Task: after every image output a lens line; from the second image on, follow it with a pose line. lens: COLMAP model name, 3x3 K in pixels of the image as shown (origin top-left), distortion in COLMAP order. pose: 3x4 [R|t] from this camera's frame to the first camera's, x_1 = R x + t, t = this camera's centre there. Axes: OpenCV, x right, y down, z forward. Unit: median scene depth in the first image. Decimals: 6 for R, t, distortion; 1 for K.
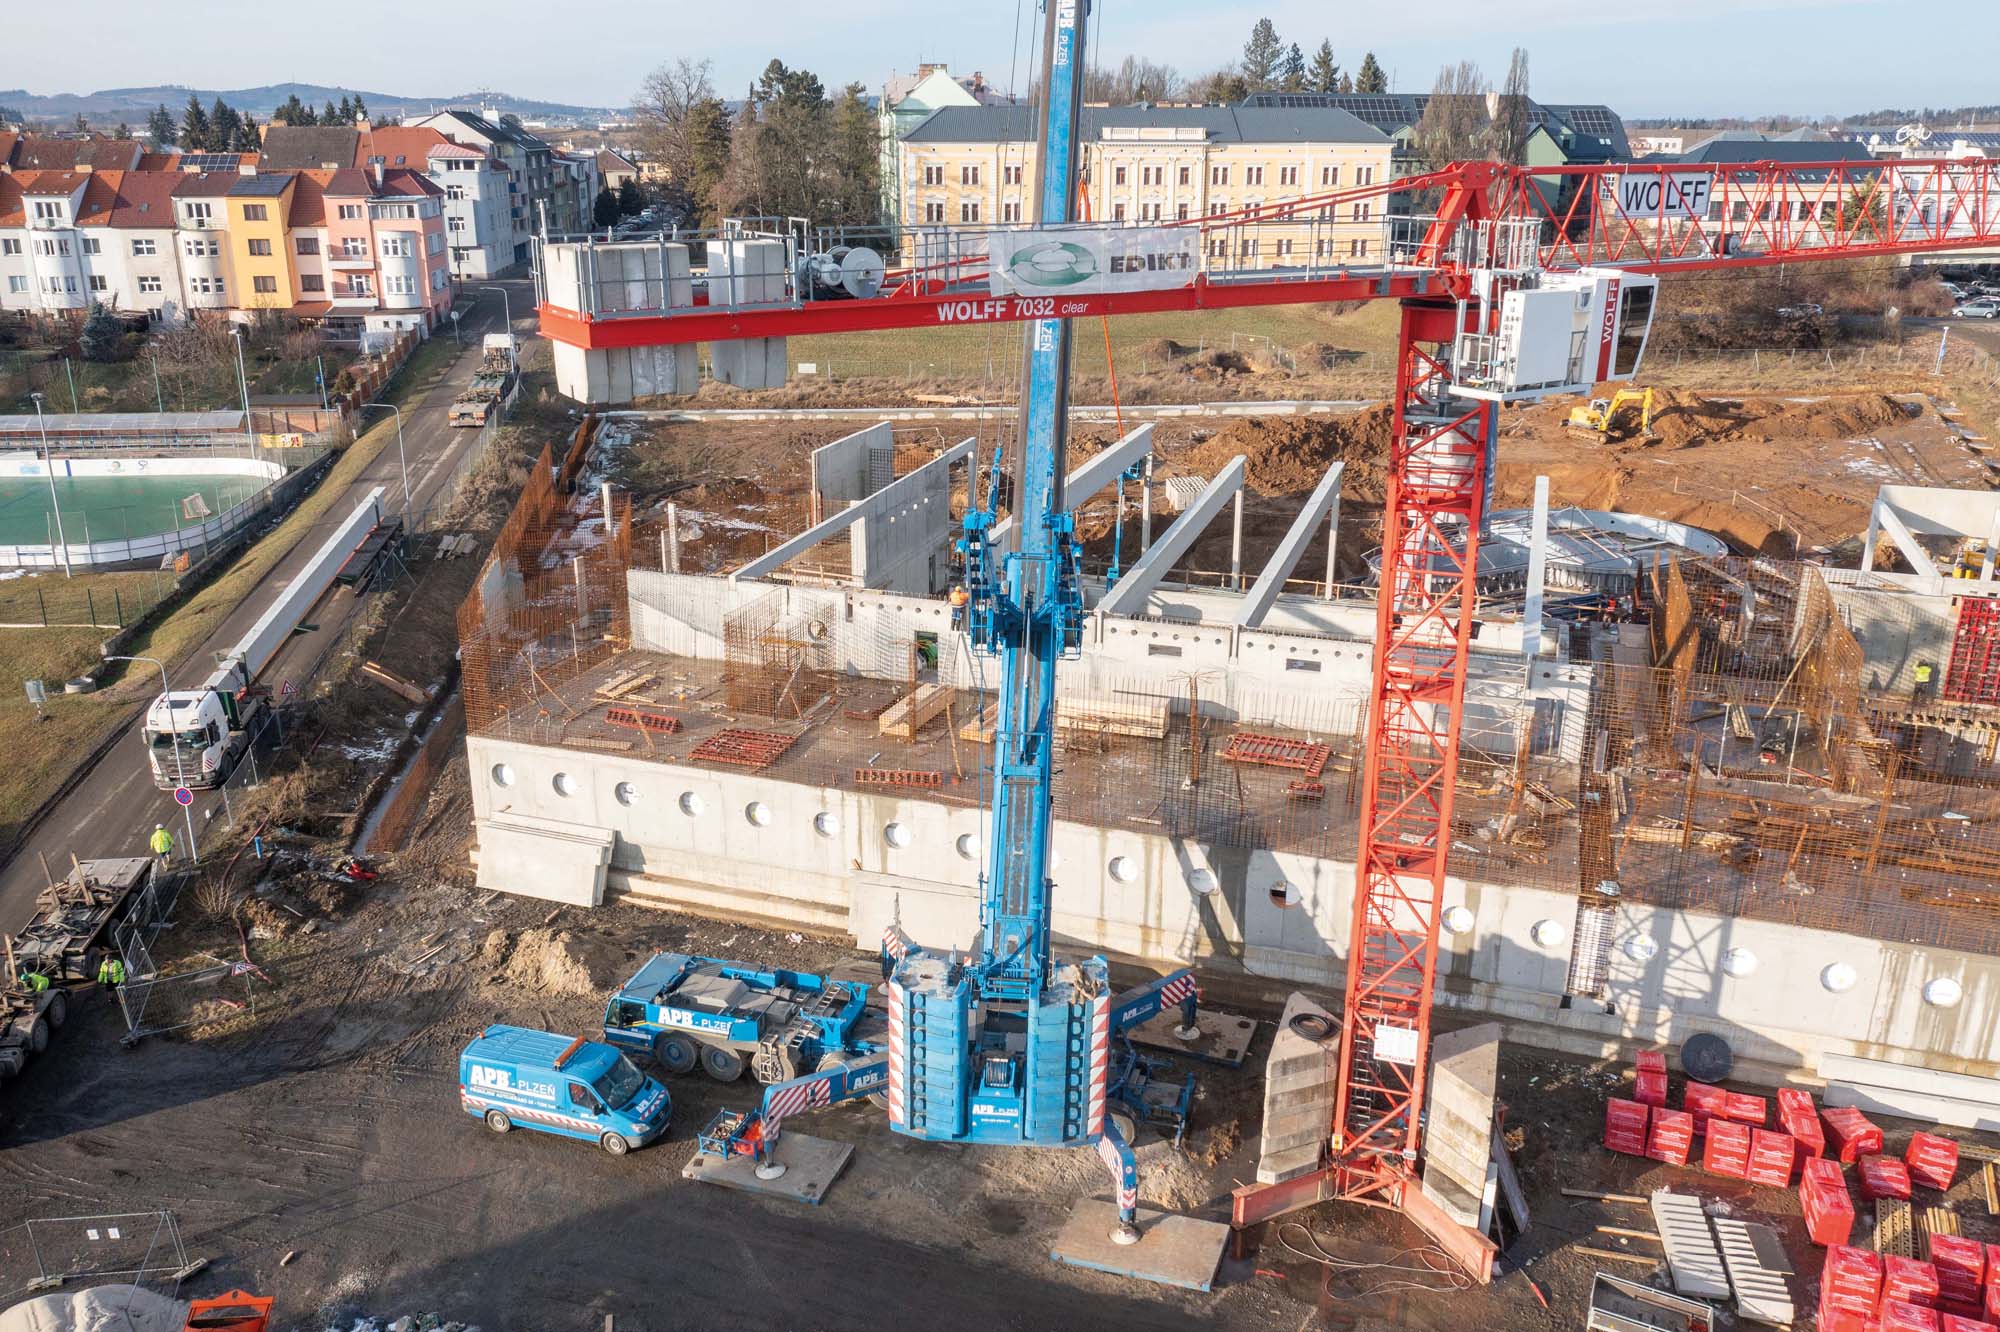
lens RADIAL K [[1581.0, 0, 992.9], [0, 1581.0, 664.6], [0, 0, 1]] dist [-0.016282, 0.007040]
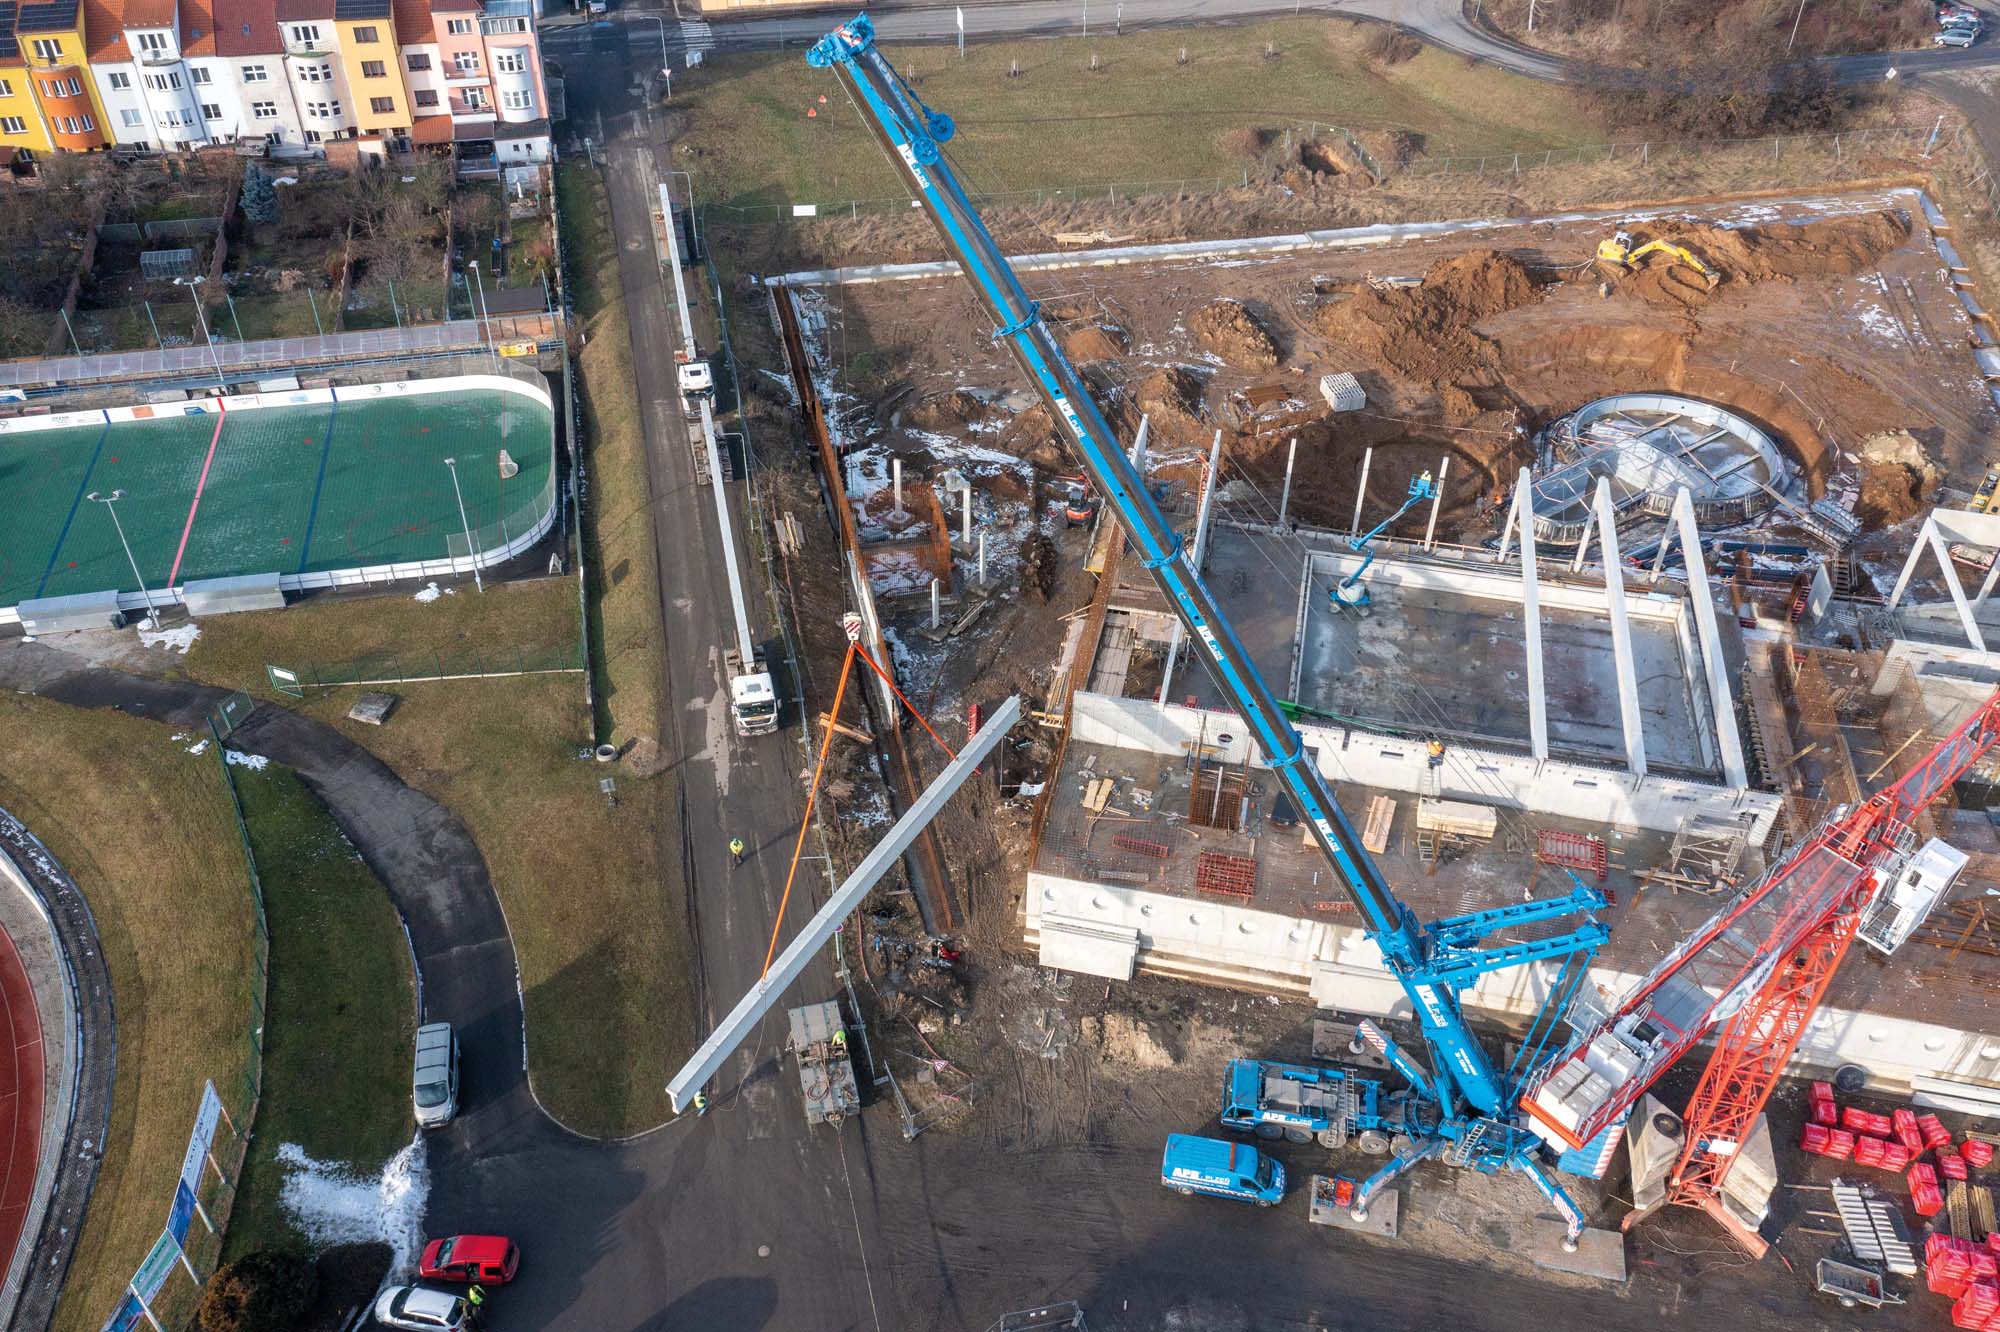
lens RADIAL K [[1581.0, 0, 992.9], [0, 1581.0, 664.6], [0, 0, 1]] dist [-0.016282, 0.007040]
pose [[0.993566, -0.067000, 0.091307, -0.218481], [0.030305, 0.934118, 0.355675, -0.292600], [-0.109122, -0.350620, 0.930139, -0.125223]]
